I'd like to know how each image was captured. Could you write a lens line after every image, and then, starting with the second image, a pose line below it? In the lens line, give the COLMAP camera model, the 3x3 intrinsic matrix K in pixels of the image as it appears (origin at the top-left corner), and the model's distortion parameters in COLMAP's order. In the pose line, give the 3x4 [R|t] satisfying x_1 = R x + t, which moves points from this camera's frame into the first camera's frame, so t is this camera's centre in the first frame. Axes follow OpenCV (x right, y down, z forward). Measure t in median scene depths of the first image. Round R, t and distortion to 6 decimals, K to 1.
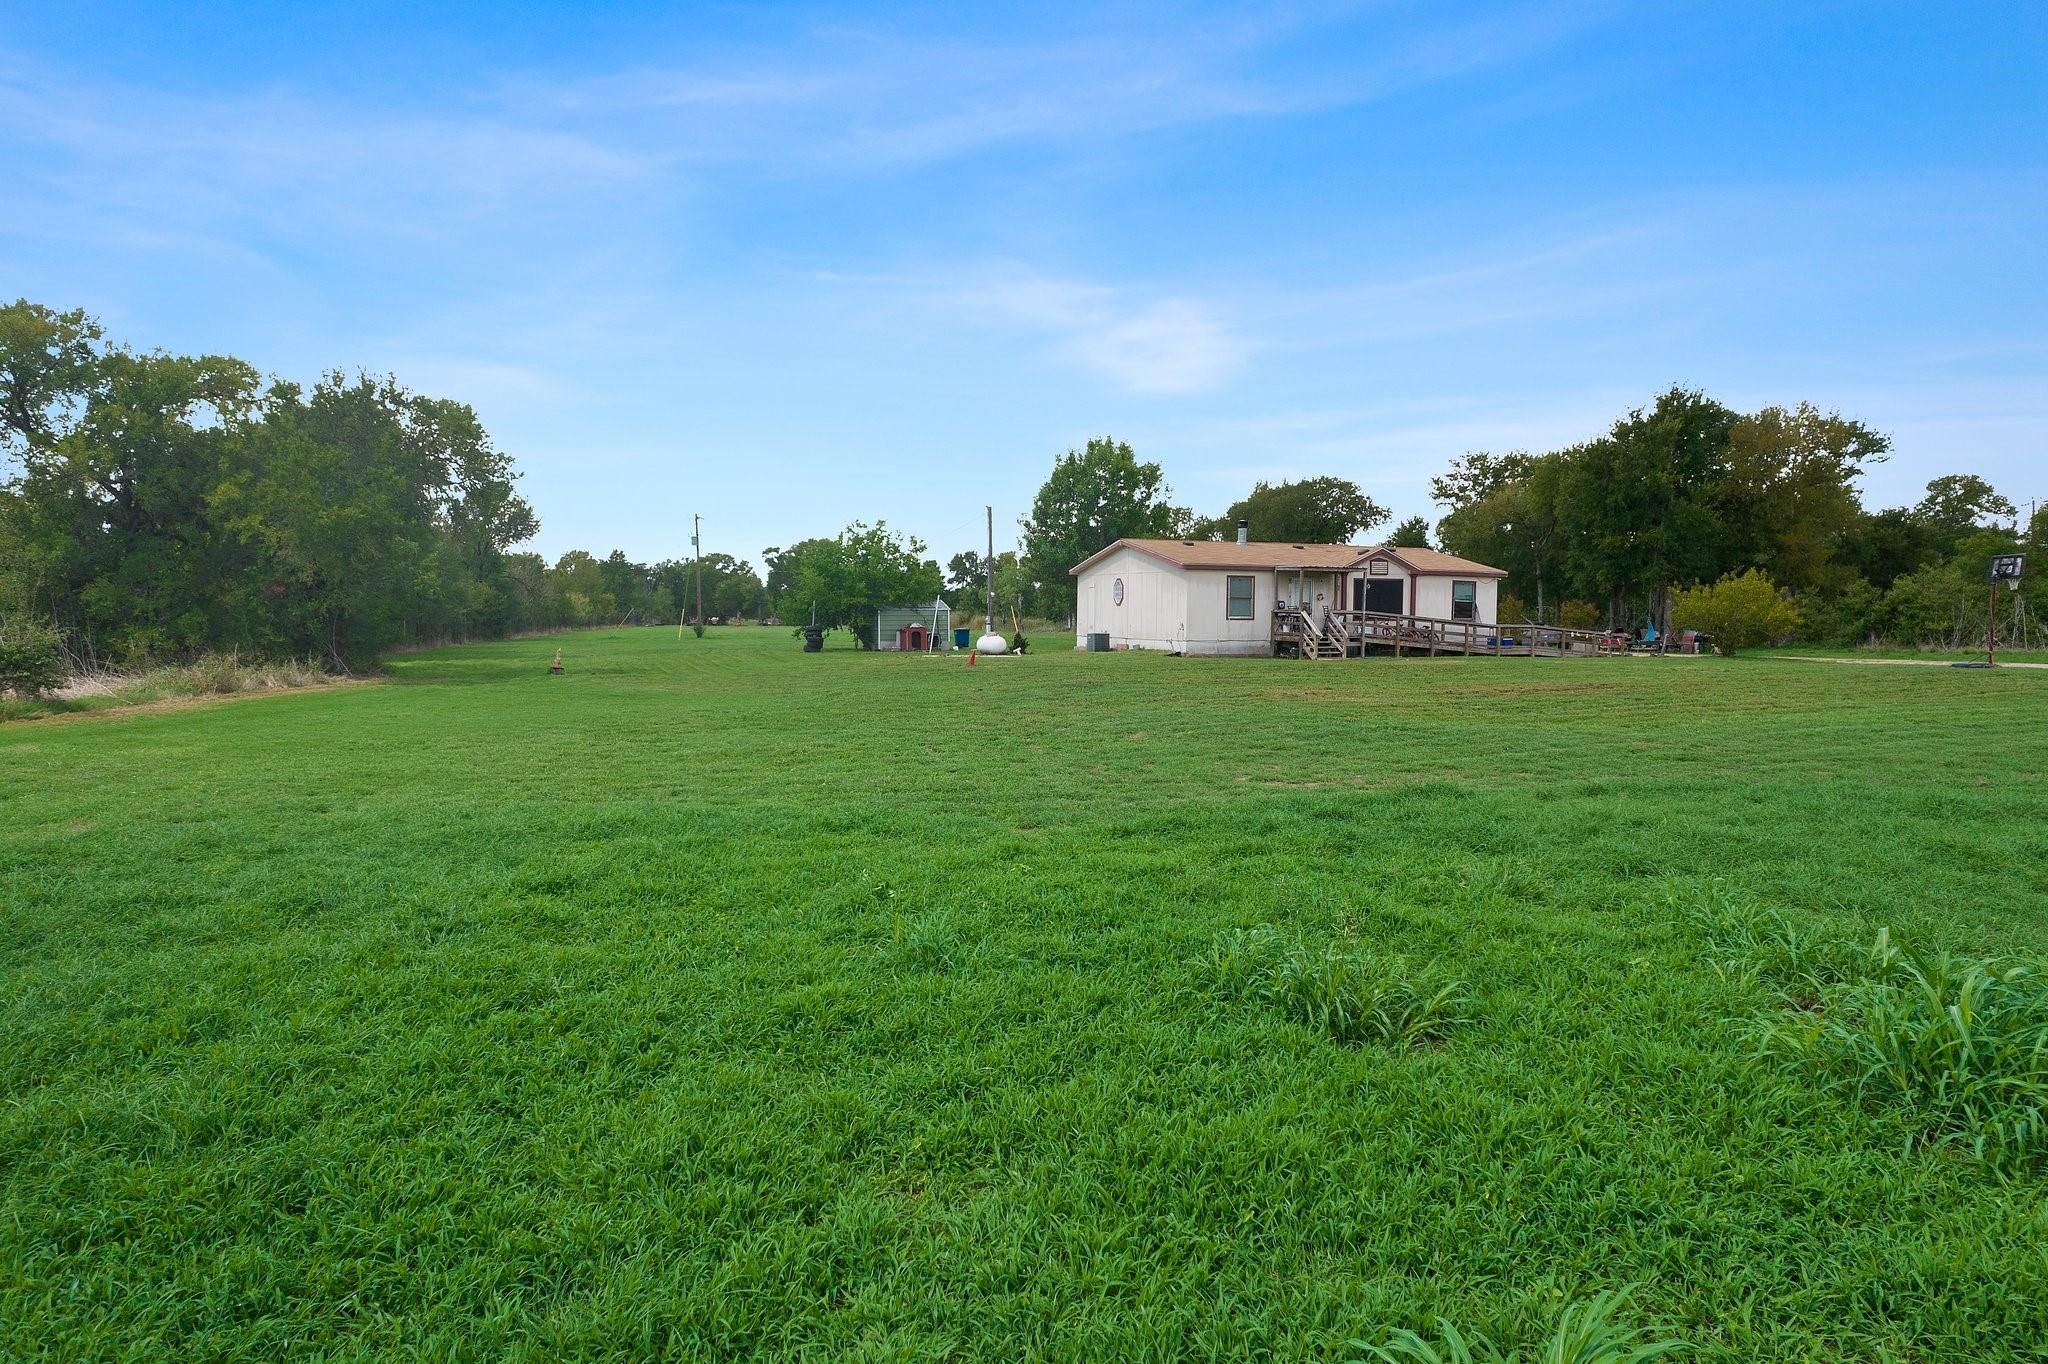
lens RADIAL K [[1307.7, 0, 1033.1], [0, 1307.7, 695.8], [0, 0, 1]] dist [-0.080740, 0.073209]
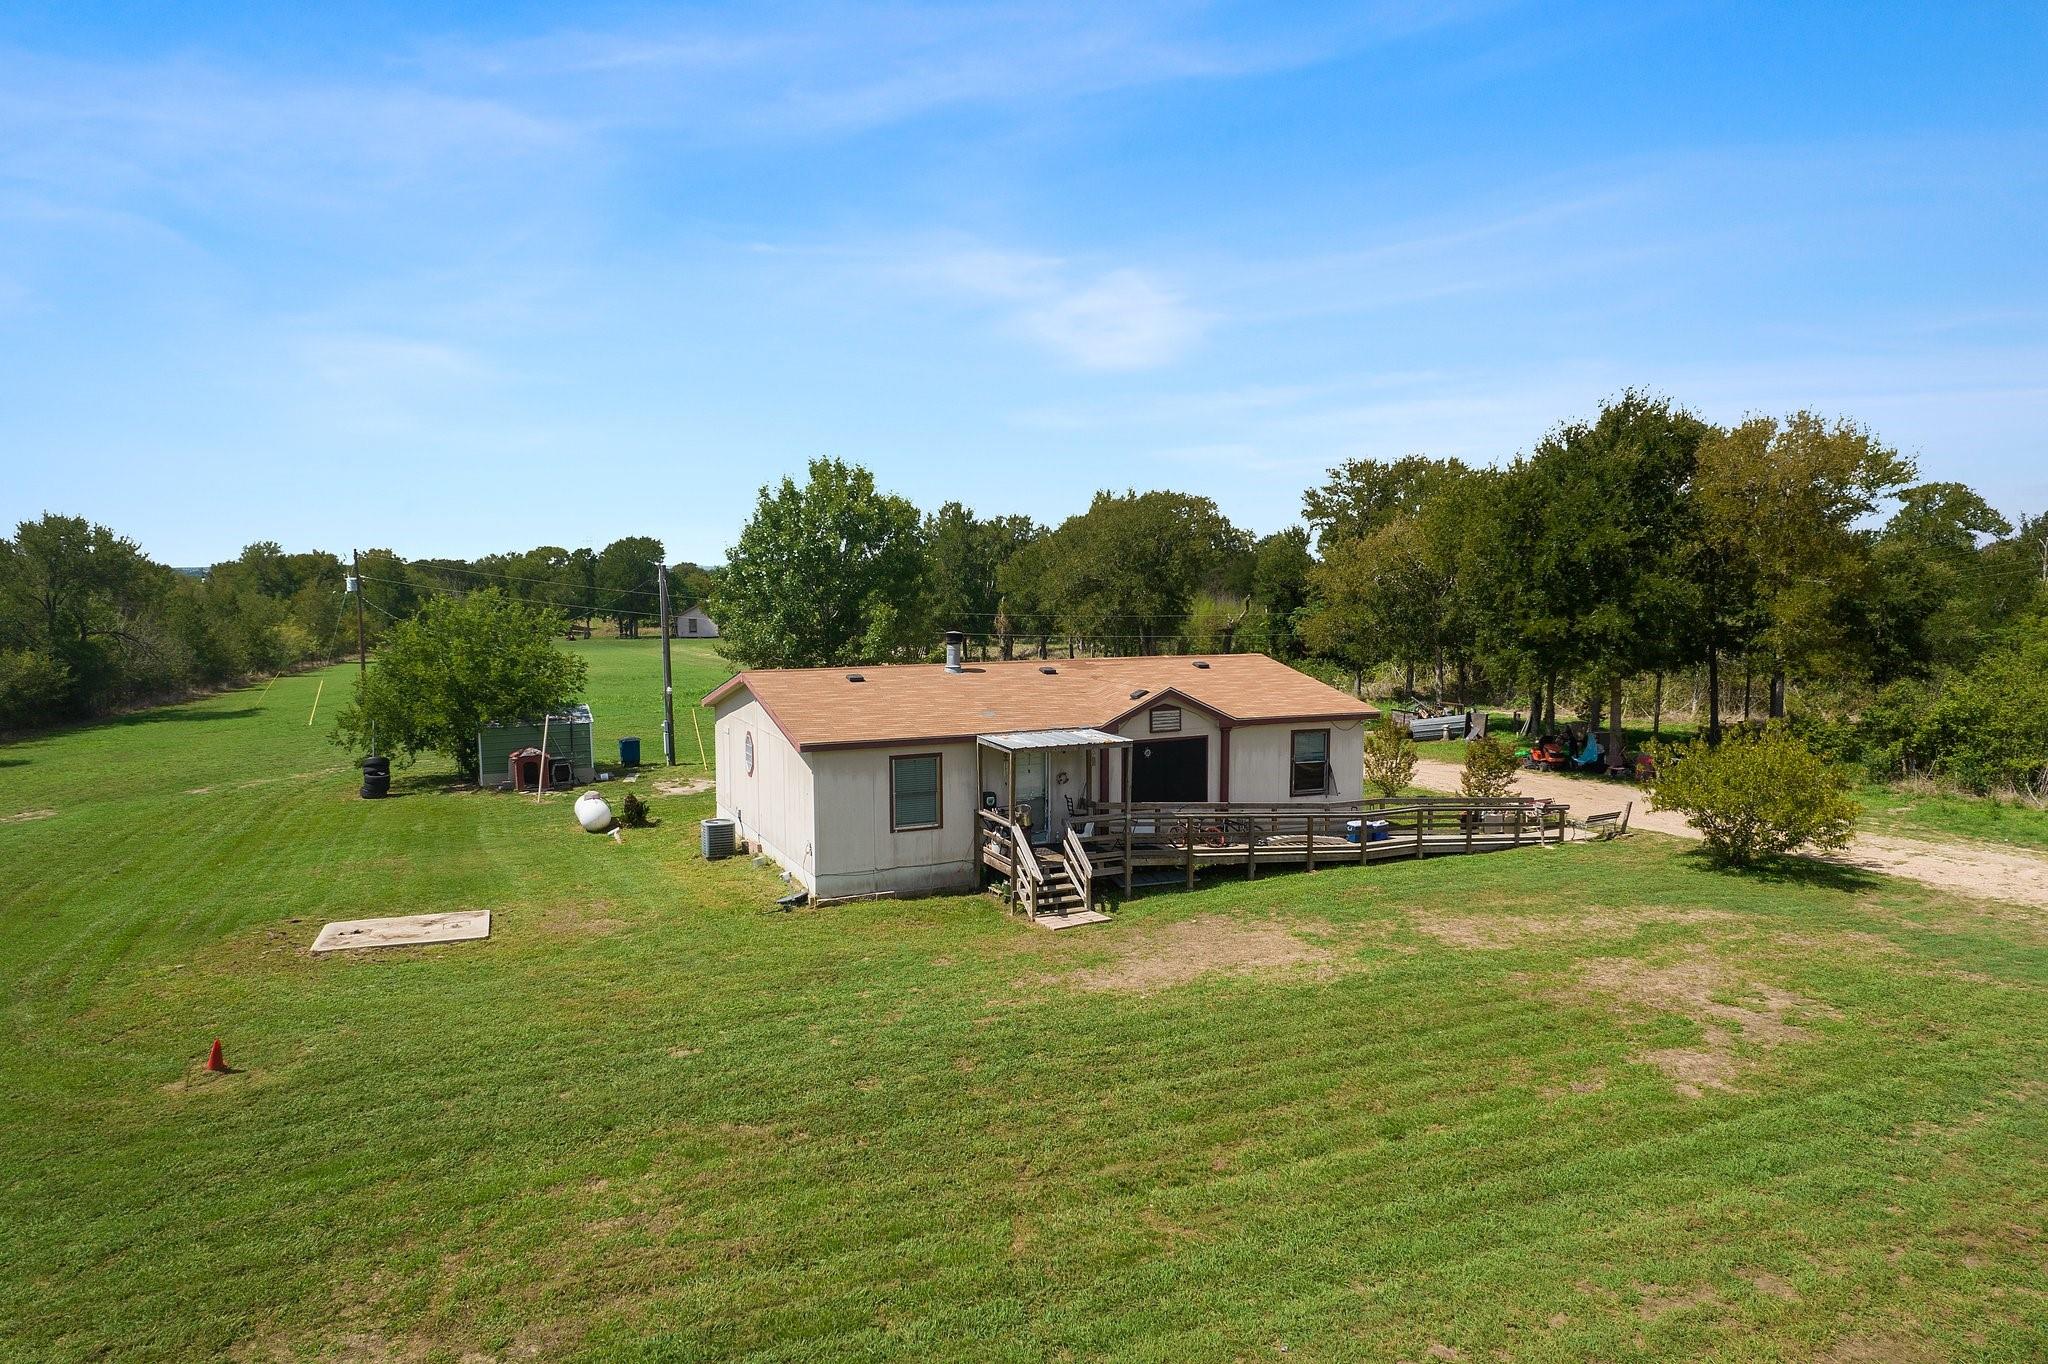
lens RADIAL K [[1307.7, 0, 1033.1], [0, 1307.7, 695.8], [0, 0, 1]] dist [-0.080740, 0.073209]
pose [[0.997801, -0.017765, 0.063848, 0.143740], [0.016031, 0.999491, 0.027567, -0.109386], [-0.064306, -0.026483, 0.997579, 0.348955]]
